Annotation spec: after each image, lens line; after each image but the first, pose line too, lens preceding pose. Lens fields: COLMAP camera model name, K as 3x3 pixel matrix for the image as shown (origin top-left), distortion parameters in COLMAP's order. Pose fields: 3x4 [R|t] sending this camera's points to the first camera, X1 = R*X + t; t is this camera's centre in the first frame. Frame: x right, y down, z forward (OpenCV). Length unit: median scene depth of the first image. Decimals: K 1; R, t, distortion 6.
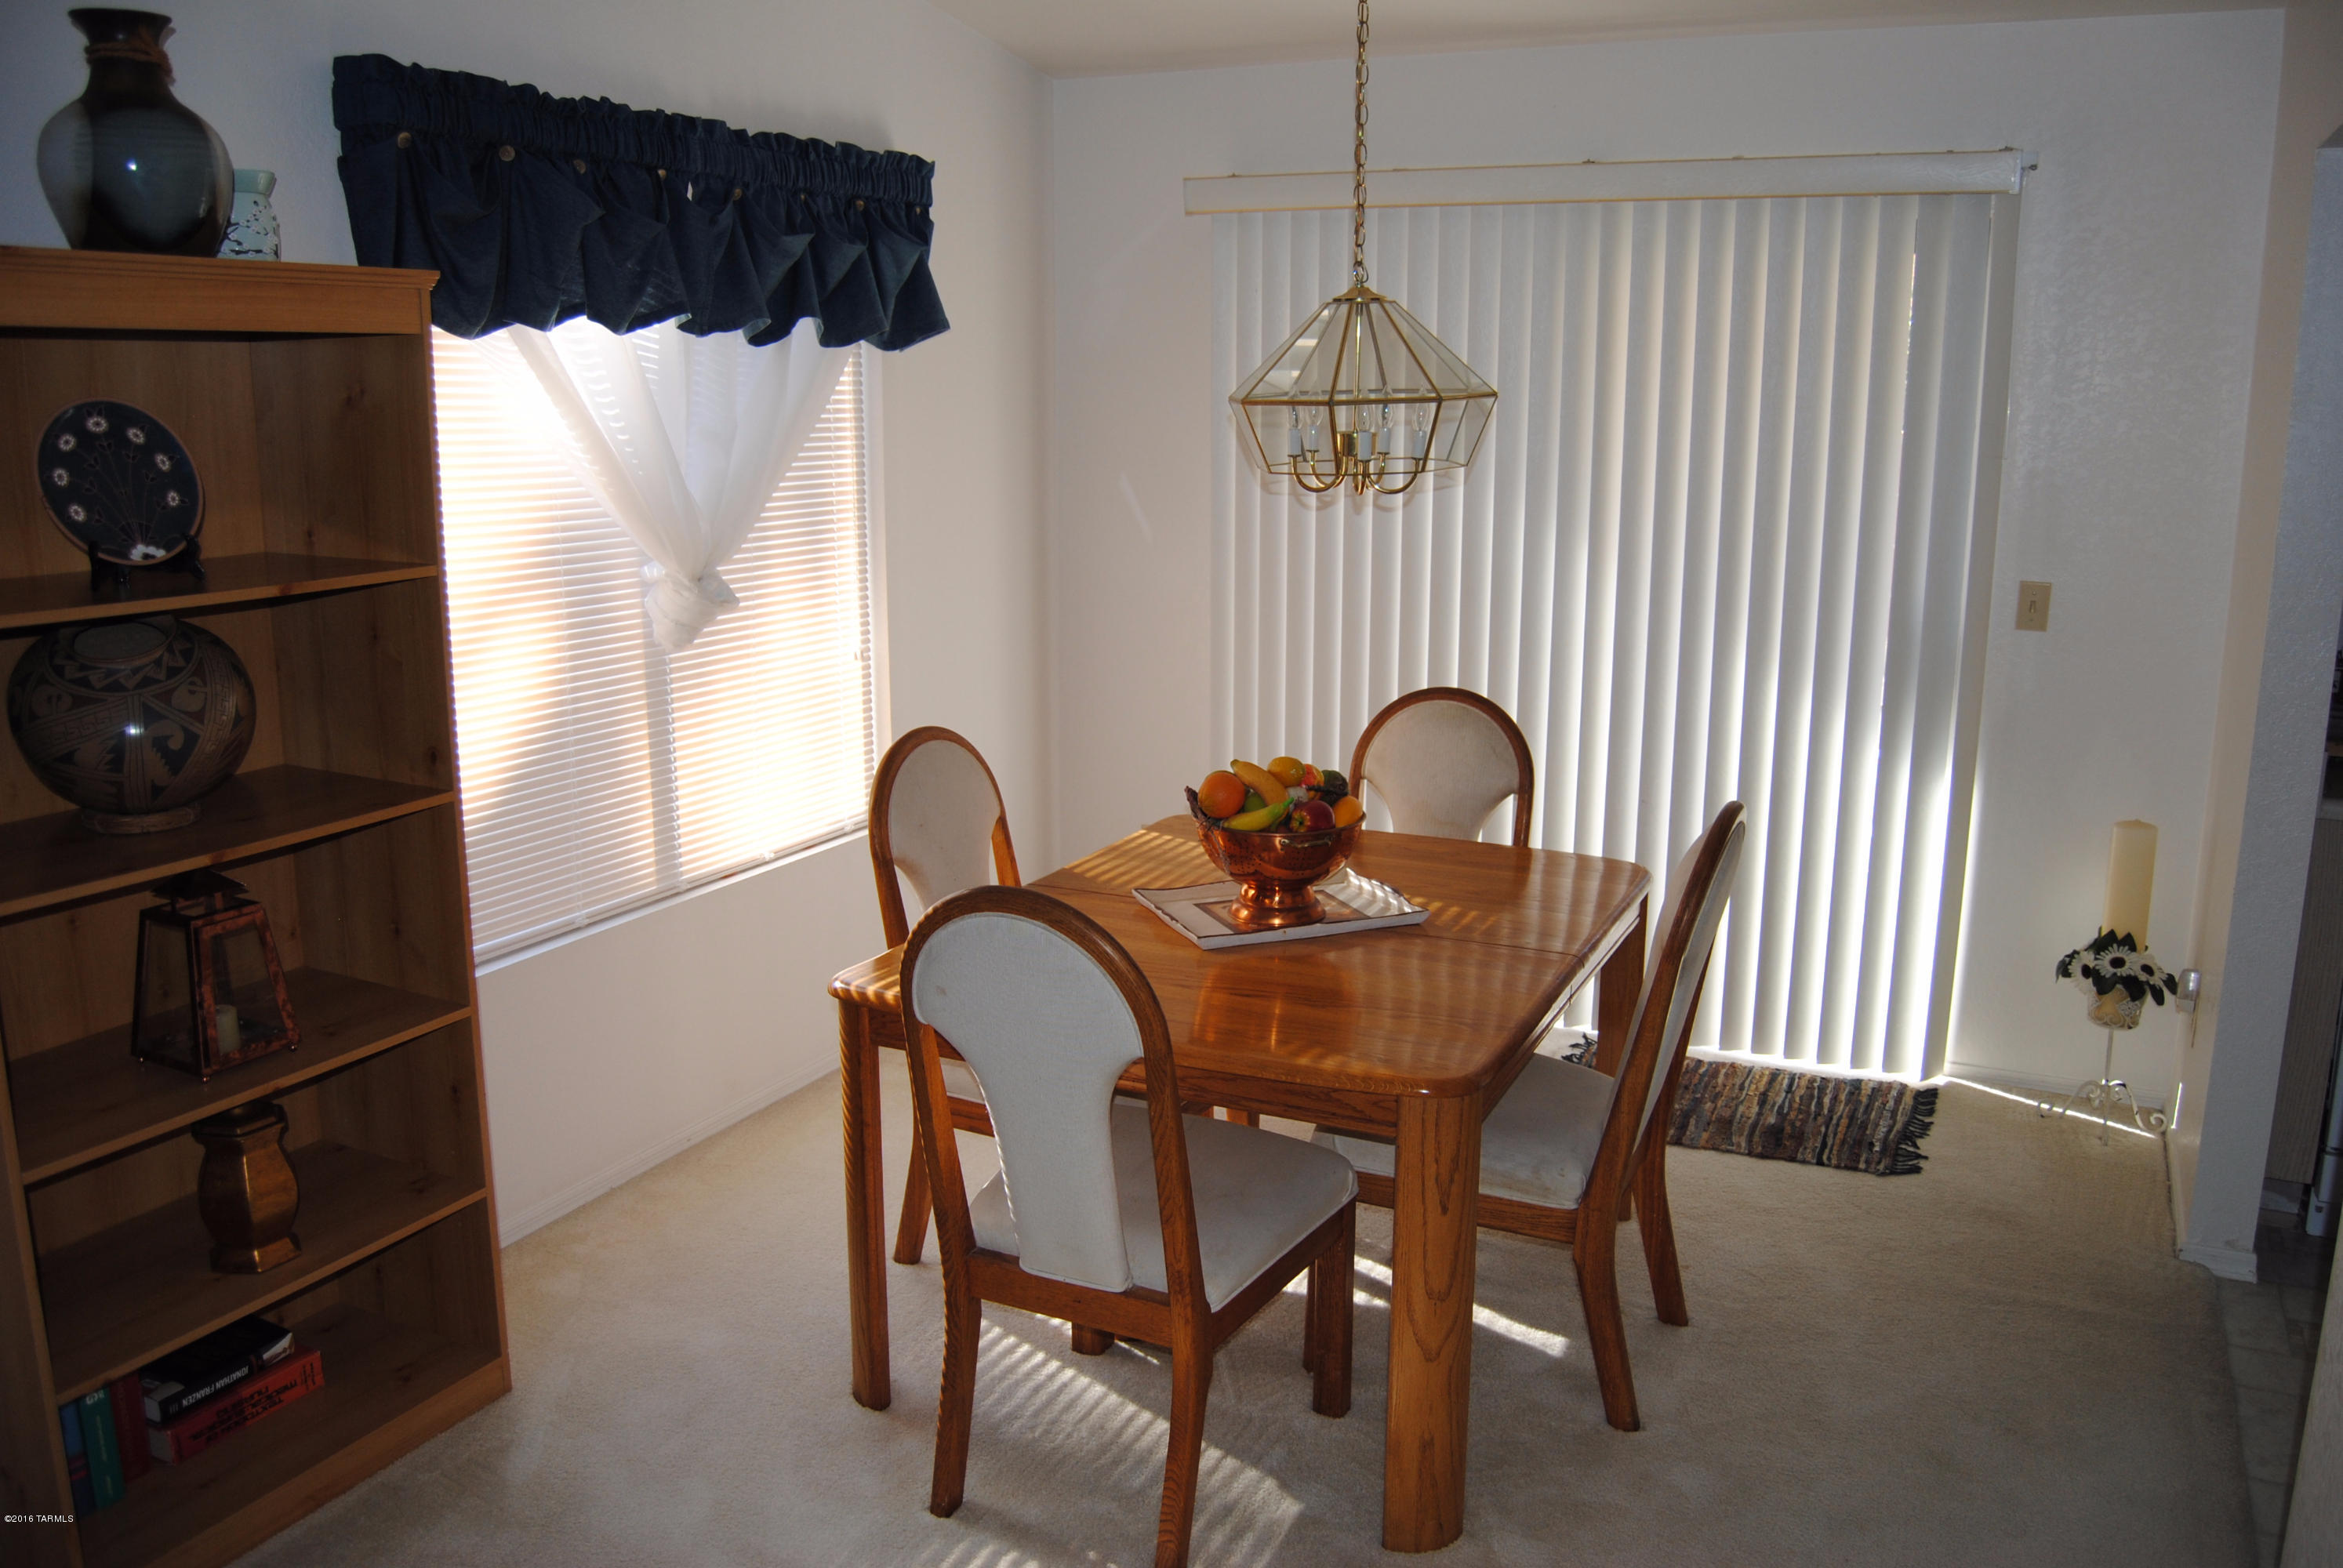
lens RADIAL K [[1861.1, 0, 1171.5], [0, 1861.1, 784.0], [0, 0, 1]] dist [-0.046836, -0.000079]
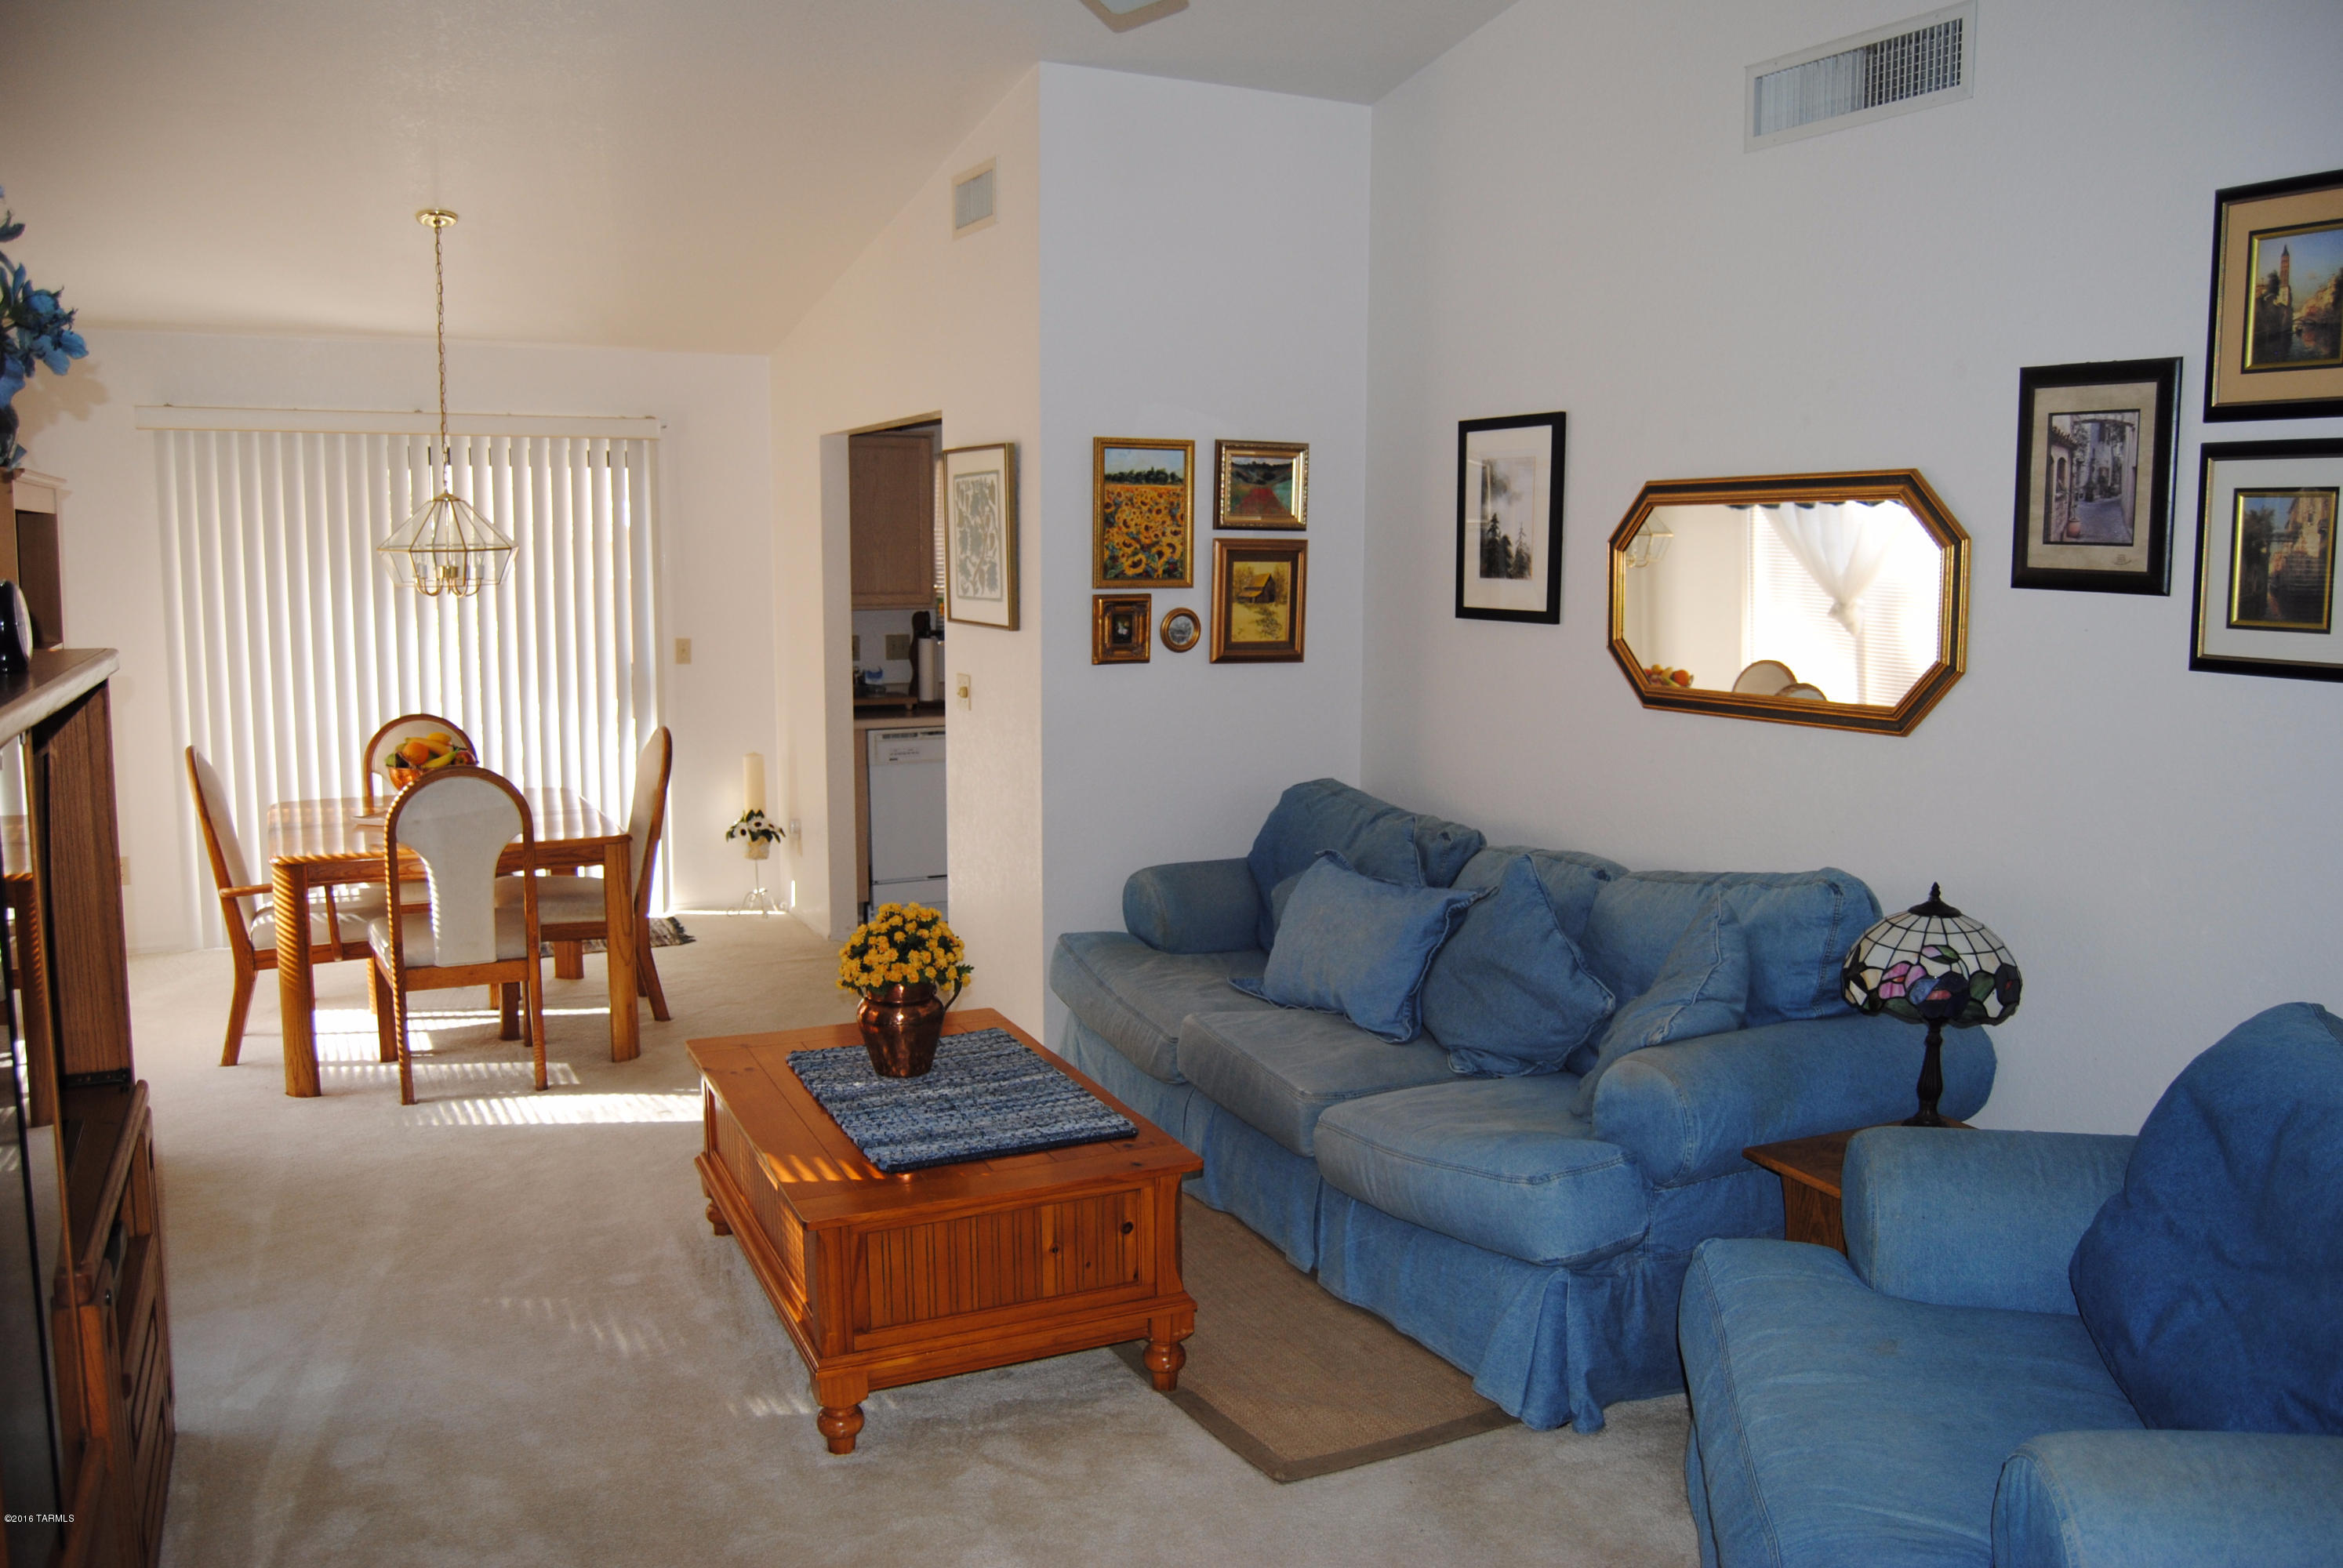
lens RADIAL K [[1878.5, 0, 1246.5], [0, 1878.5, 703.4], [0, 0, 1]] dist [-0.012808, -0.004295]
pose [[0.599550, -0.073139, 0.796988, -0.829691], [0.166306, 0.985464, -0.034672, 0.137485], [-0.782868, 0.153332, 0.602999, -0.695375]]
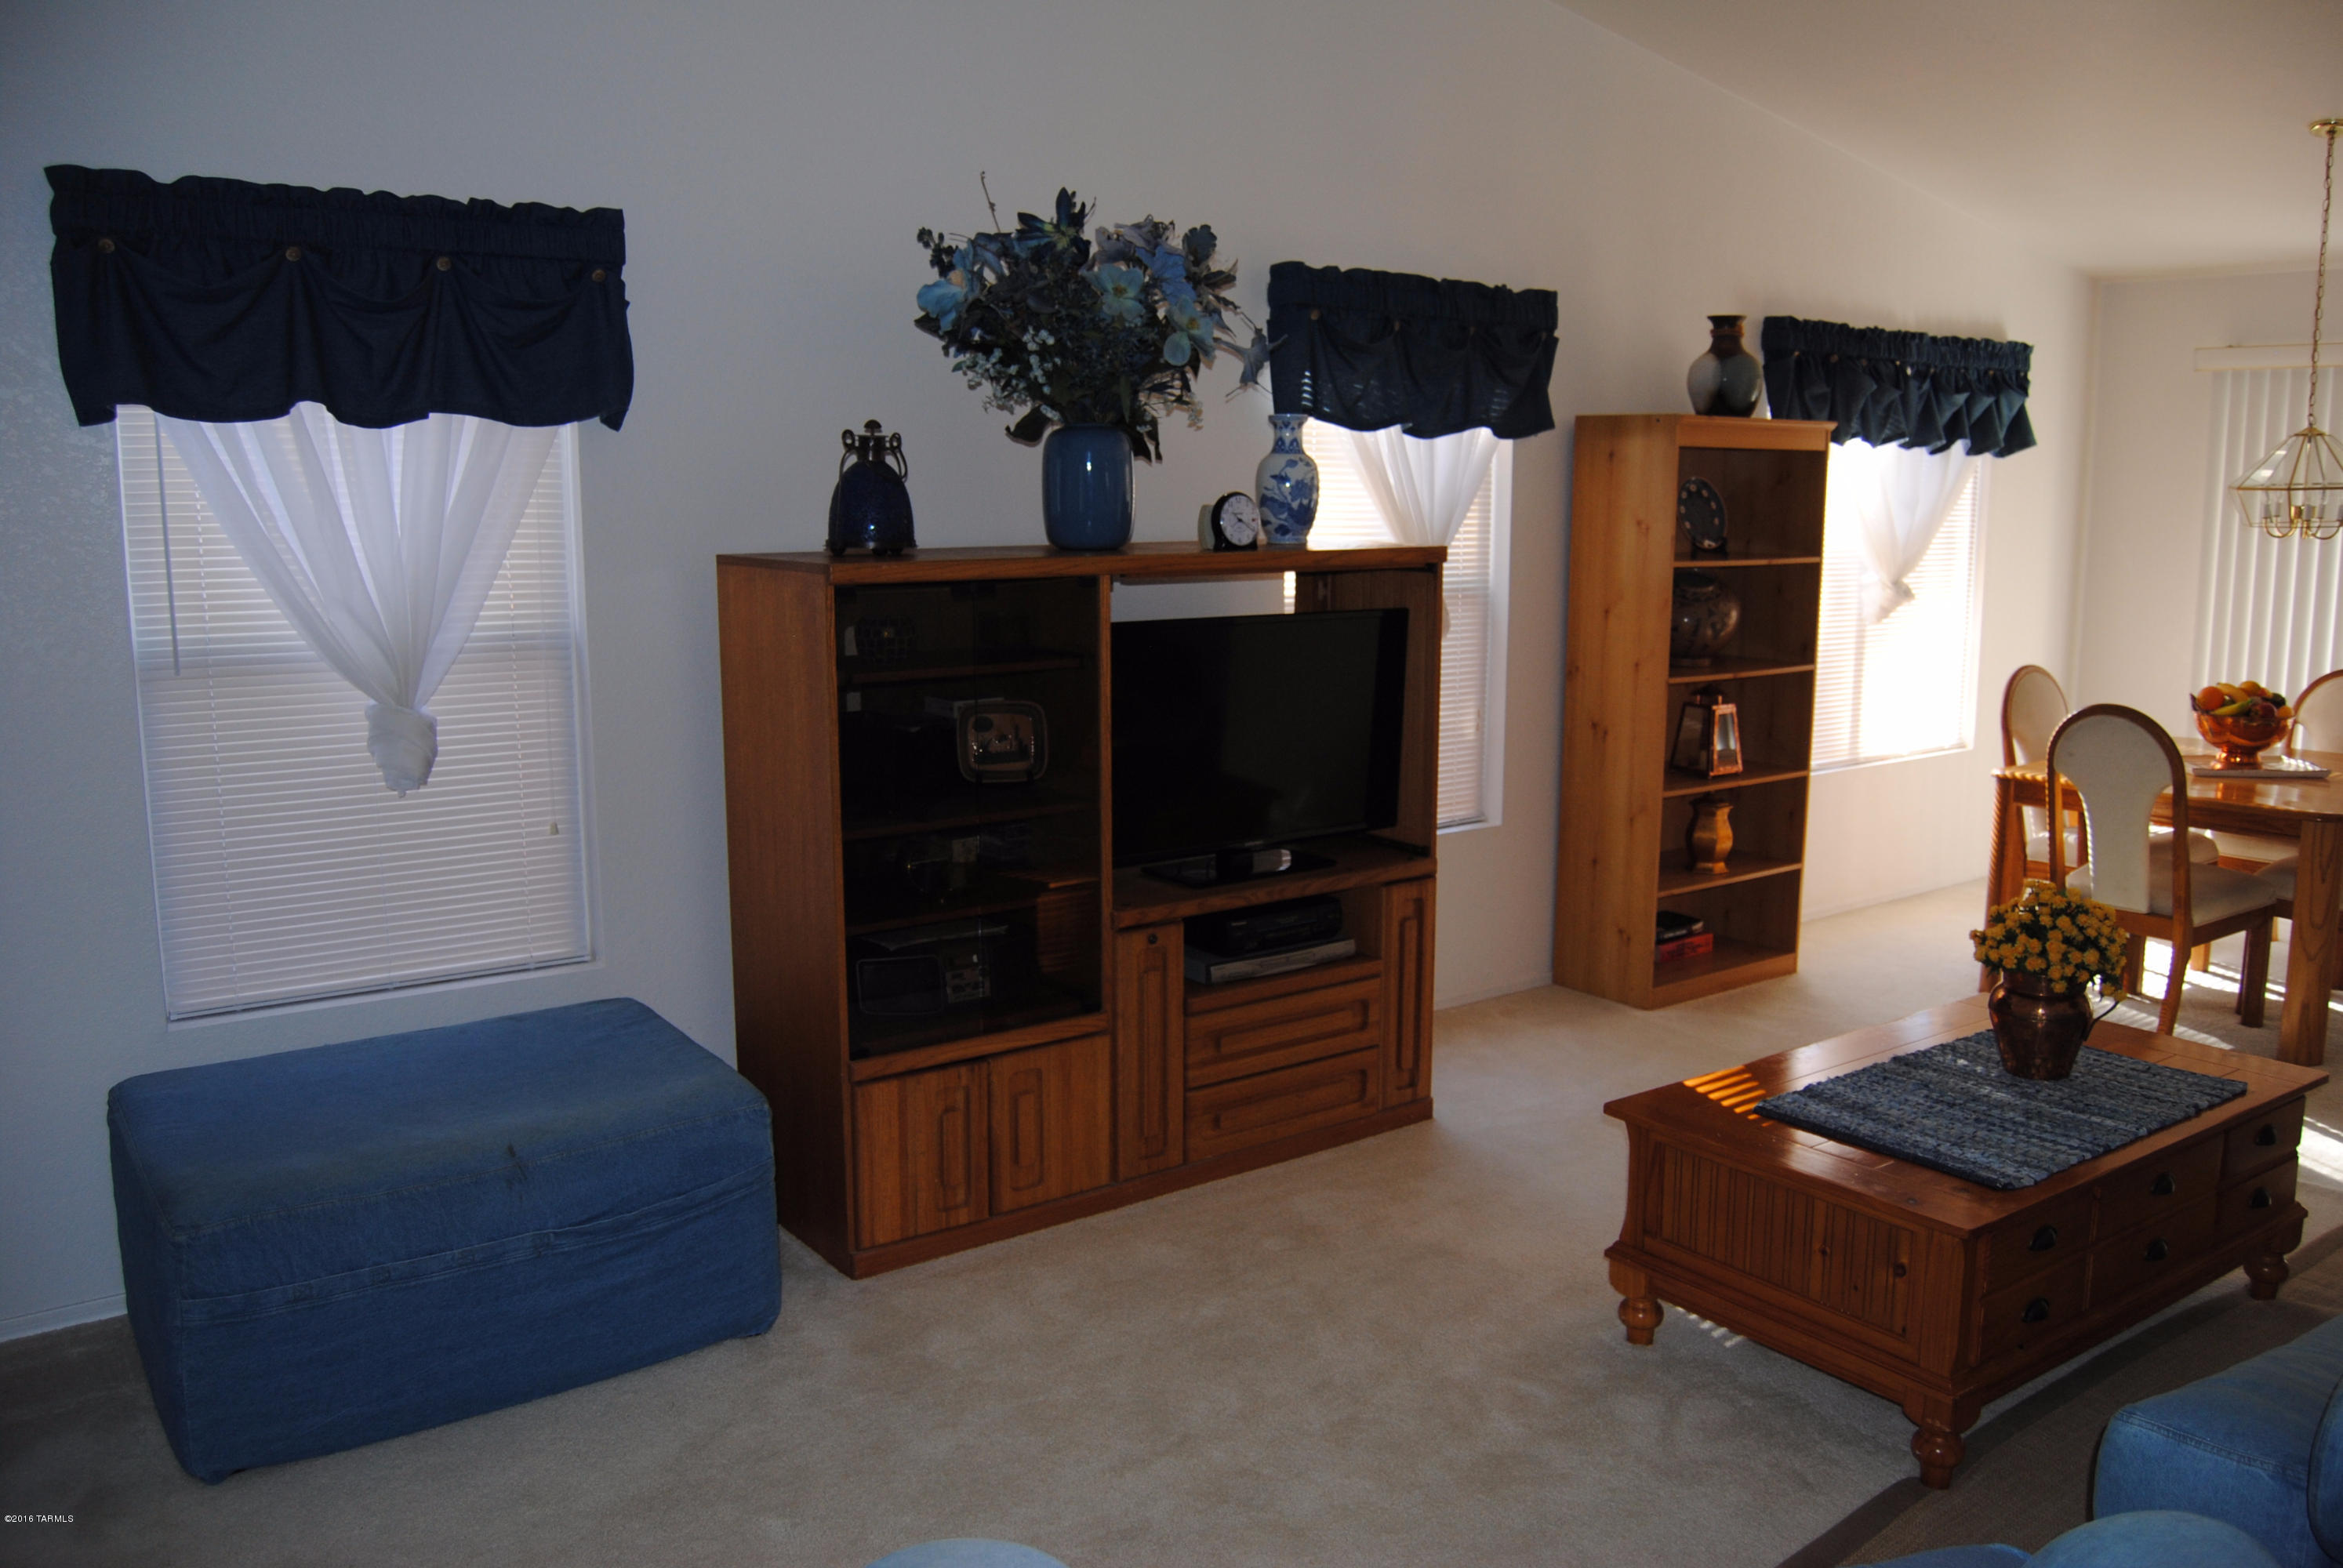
lens RADIAL K [[1880.1, 0, 1171.5], [0, 1880.1, 784.0], [0, 0, 1]] dist [-0.109255, 0.067697]
pose [[0.891172, 0.071415, -0.448010, -0.061089], [-0.094731, 0.995056, -0.029819, 0.202227], [0.443665, 0.069014, 0.893531, -0.895301]]
